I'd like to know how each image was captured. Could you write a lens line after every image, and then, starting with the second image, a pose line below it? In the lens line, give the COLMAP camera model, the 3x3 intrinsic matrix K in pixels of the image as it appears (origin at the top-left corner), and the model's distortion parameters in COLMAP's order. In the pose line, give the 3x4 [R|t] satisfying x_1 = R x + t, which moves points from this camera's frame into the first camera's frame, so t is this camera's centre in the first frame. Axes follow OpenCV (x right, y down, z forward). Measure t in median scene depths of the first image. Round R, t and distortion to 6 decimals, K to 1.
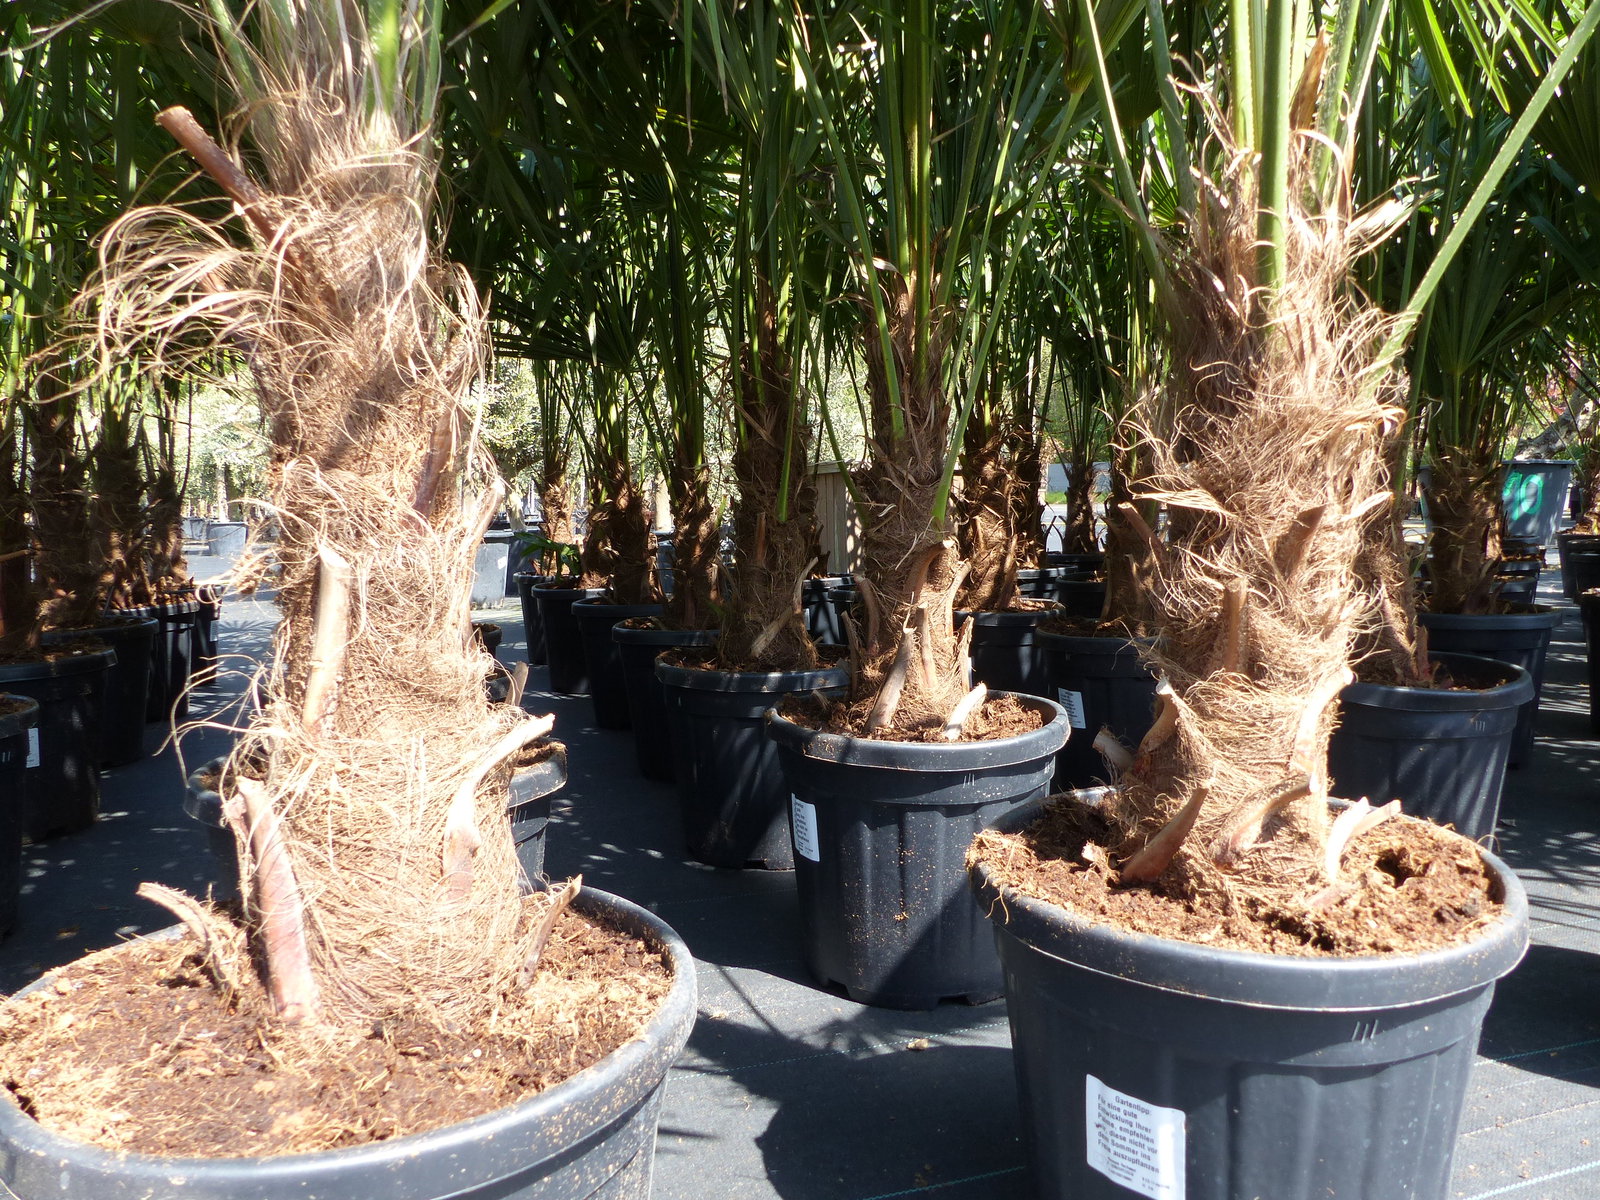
lens RADIAL K [[1174.4, 0, 800.0], [0, 1174.4, 600.0], [0, 0, 1]] dist [-0.037743, 0.028079]
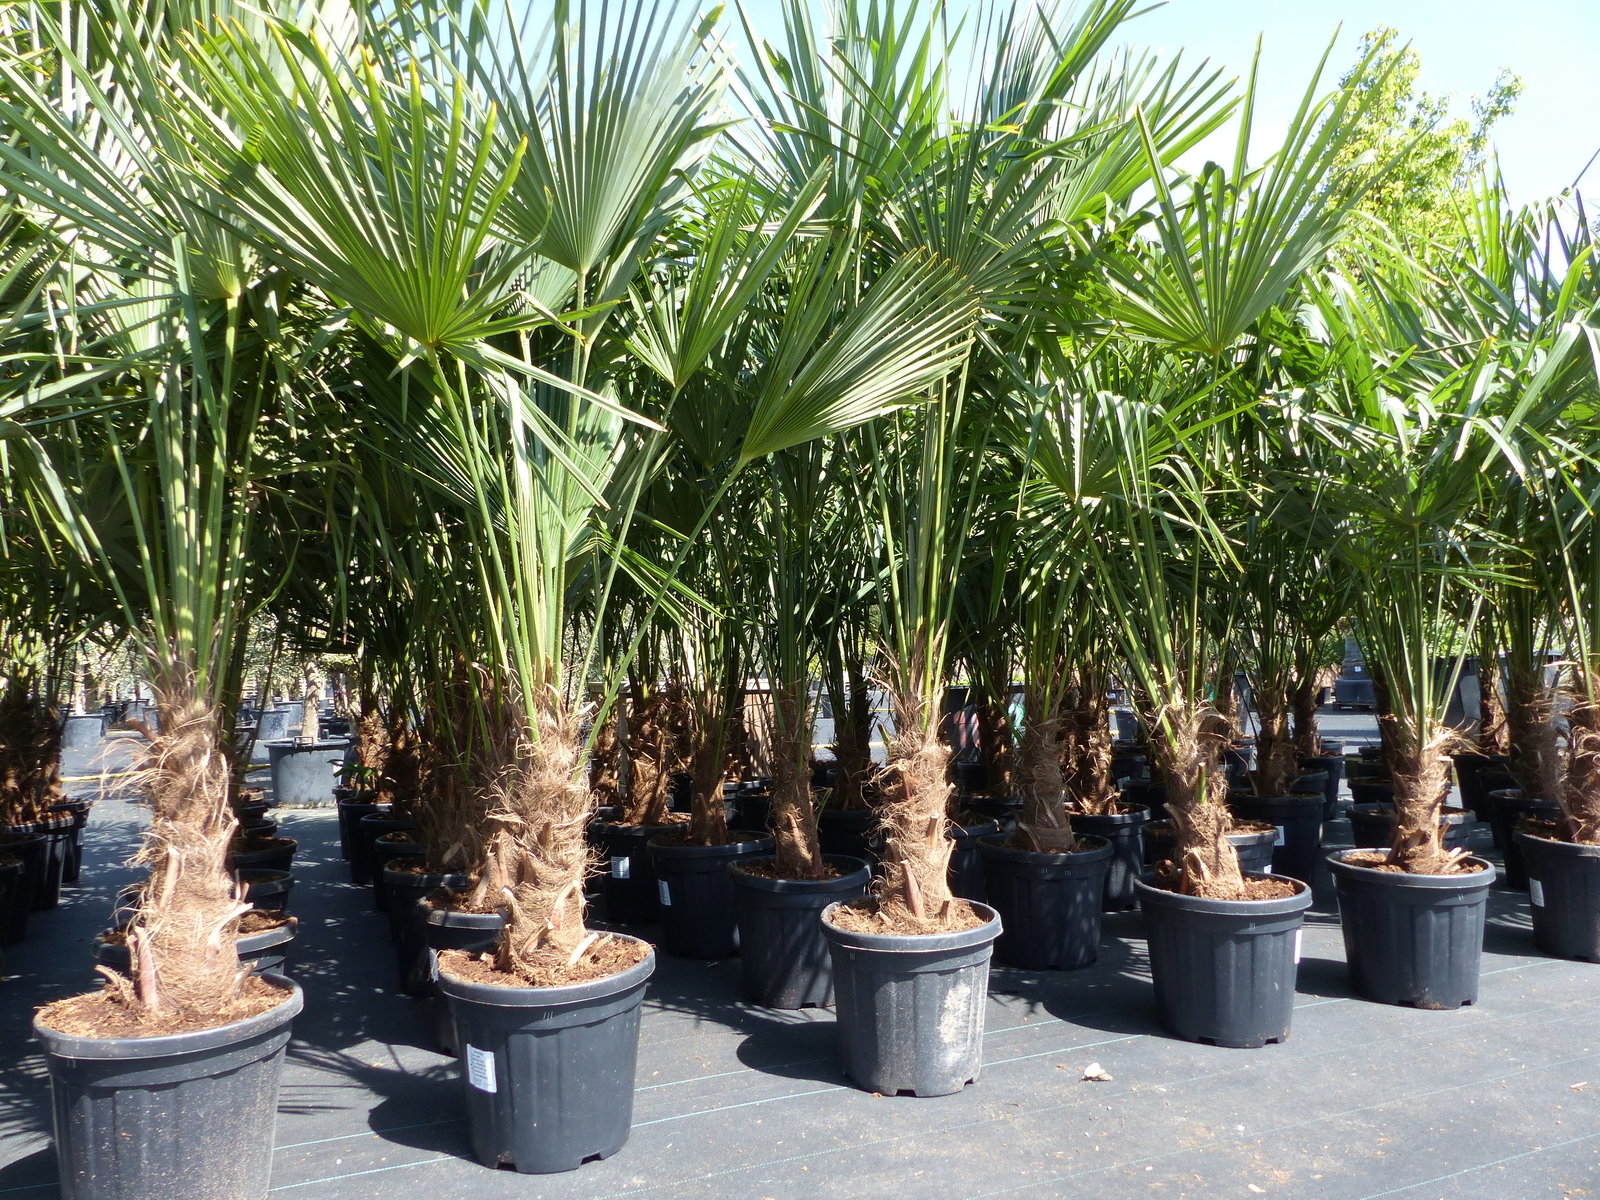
lens RADIAL K [[1174.4, 0, 800.0], [0, 1174.4, 600.0], [0, 0, 1]] dist [-0.037743, 0.028079]
pose [[0.994954, 0.006454, 0.100127, 0.714538], [0.008473, 0.988960, -0.147939, -0.173537], [-0.099977, 0.148041, 0.983915, -1.747600]]
